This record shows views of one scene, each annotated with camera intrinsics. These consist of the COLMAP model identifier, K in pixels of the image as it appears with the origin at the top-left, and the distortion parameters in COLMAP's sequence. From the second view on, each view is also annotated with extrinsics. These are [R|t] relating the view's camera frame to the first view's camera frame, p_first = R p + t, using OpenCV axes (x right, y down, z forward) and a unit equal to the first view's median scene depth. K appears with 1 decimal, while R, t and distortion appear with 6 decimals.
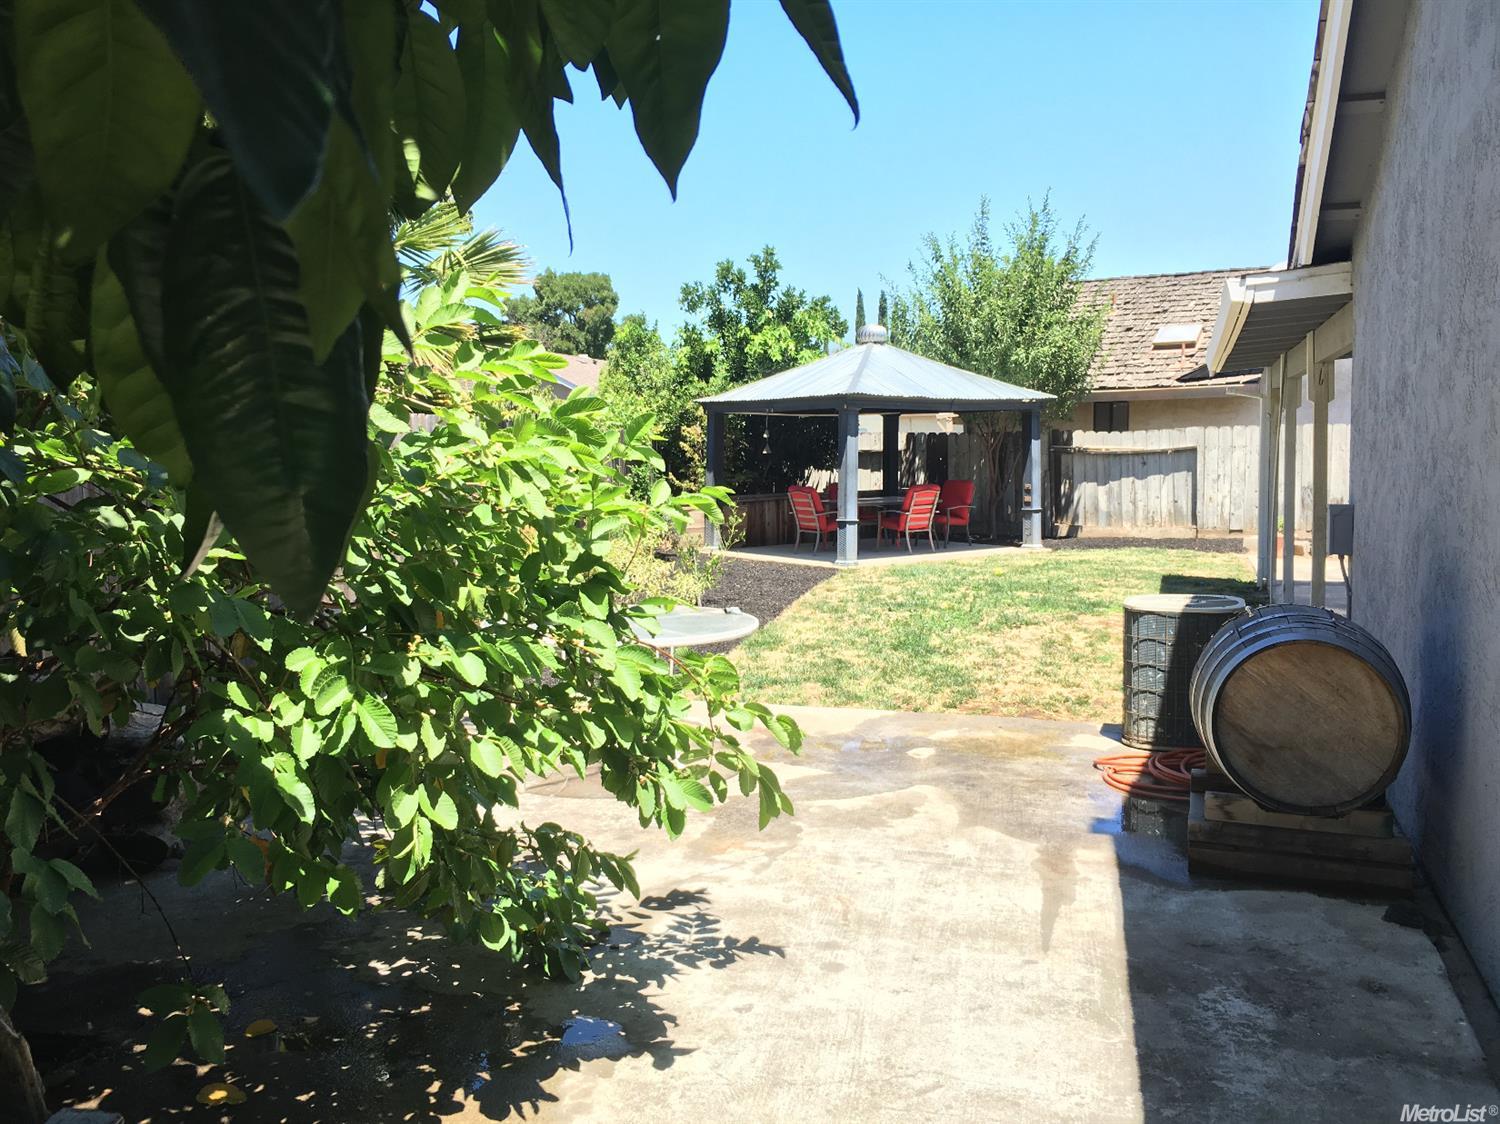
lens RADIAL K [[1213.0, 0, 750.0], [0, 1213.0, 562.0], [0, 0, 1]] dist [0.046424, -0.096867]
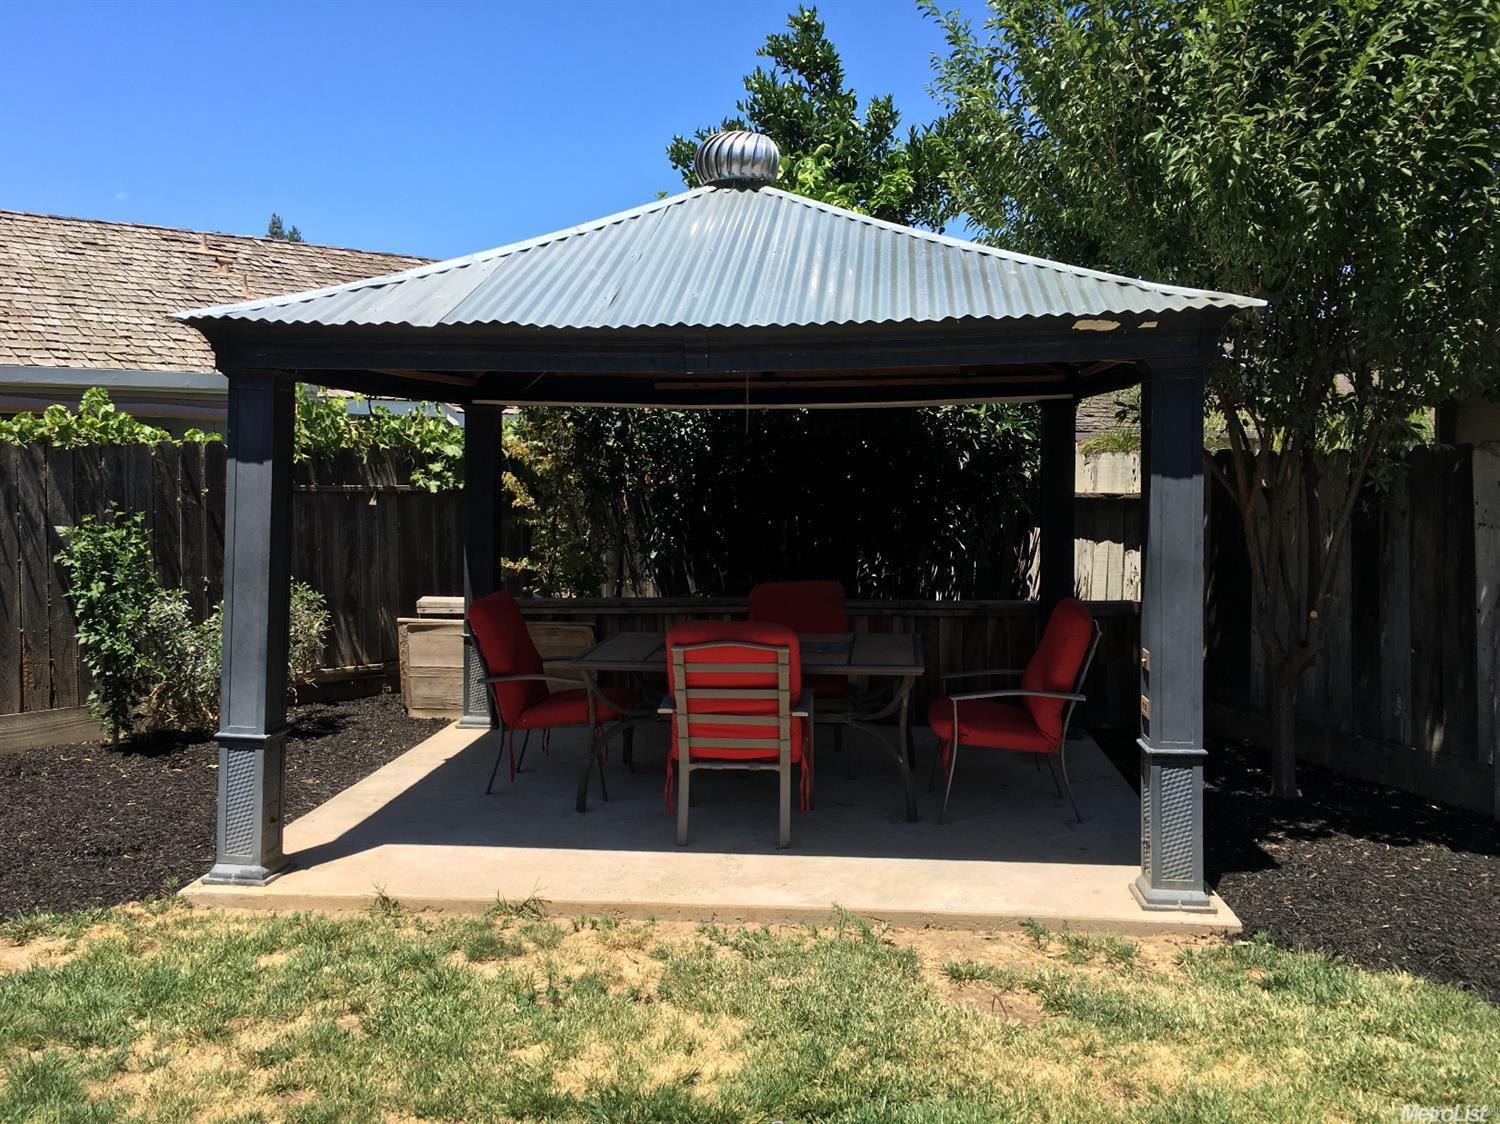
lens RADIAL K [[1213.0, 0, 750.0], [0, 1213.0, 562.0], [0, 0, 1]] dist [0.046424, -0.096867]
pose [[0.734532, 0.056714, -0.676200, 0.318440], [-0.067914, 0.997642, 0.009902, -0.074273], [0.675167, 0.038650, 0.736652, 0.705752]]
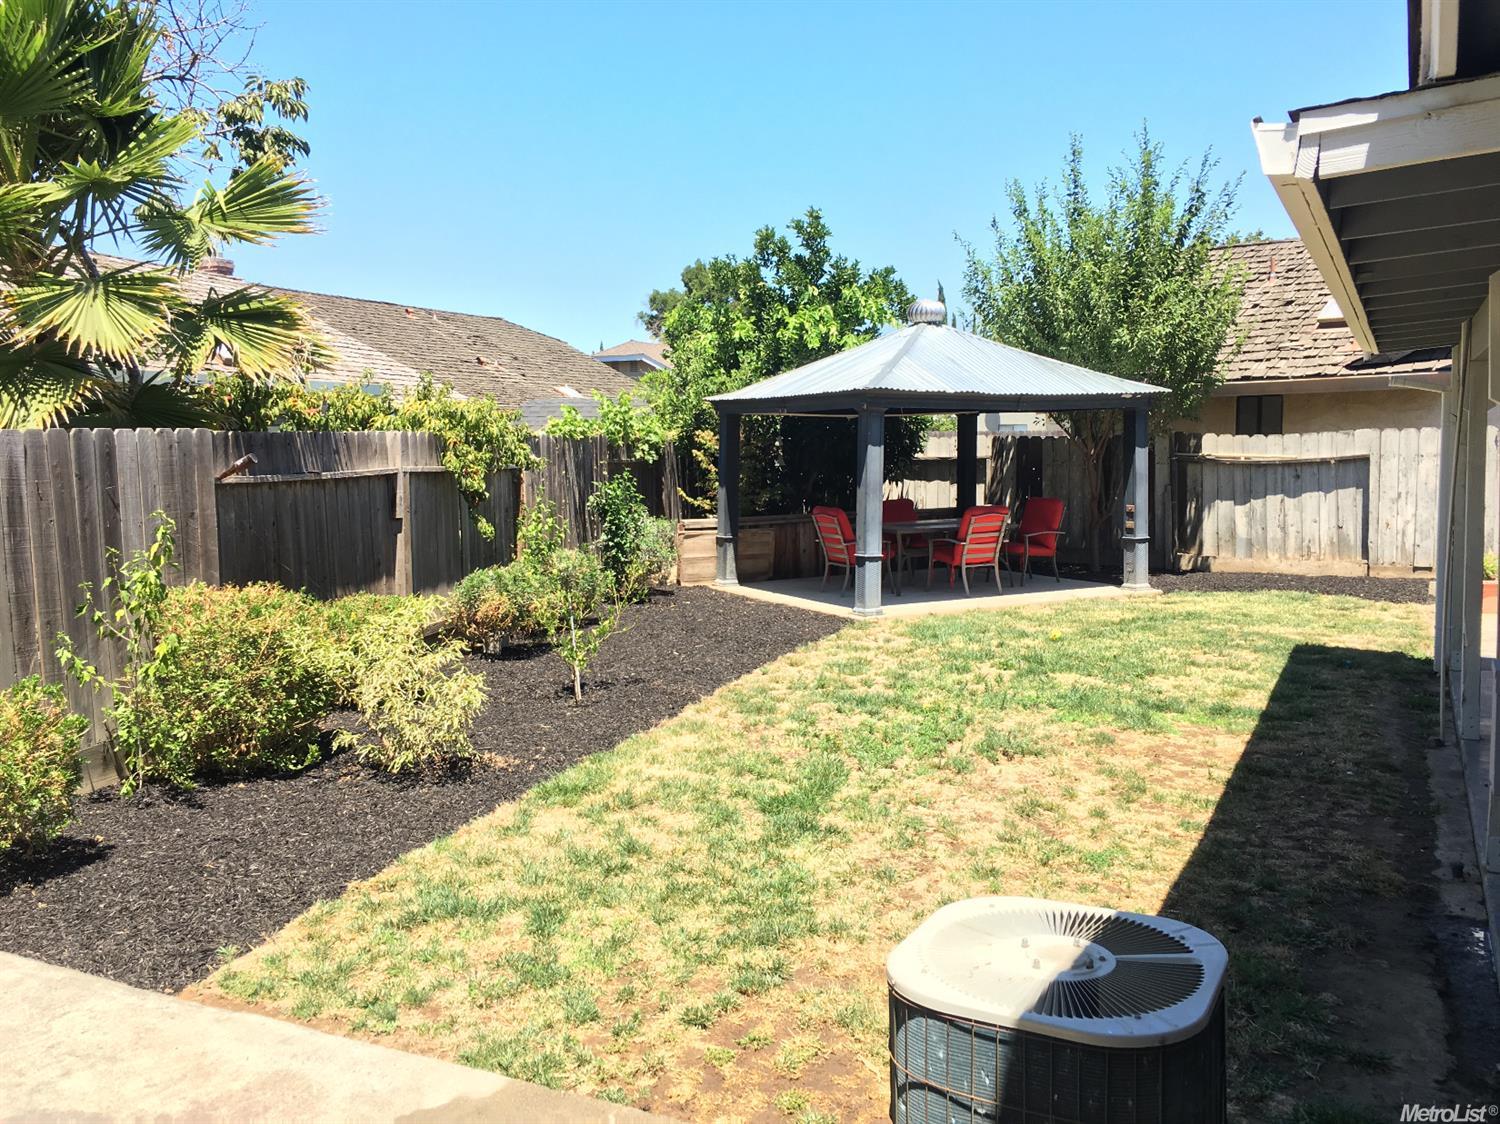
lens RADIAL K [[1213.0, 0, 750.0], [0, 1213.0, 562.0], [0, 0, 1]] dist [0.046424, -0.096867]
pose [[0.988775, 0.012793, -0.148864, 0.099893], [-0.012049, 0.999910, 0.005896, -0.028106], [0.148926, -0.004036, 0.988840, 0.195009]]
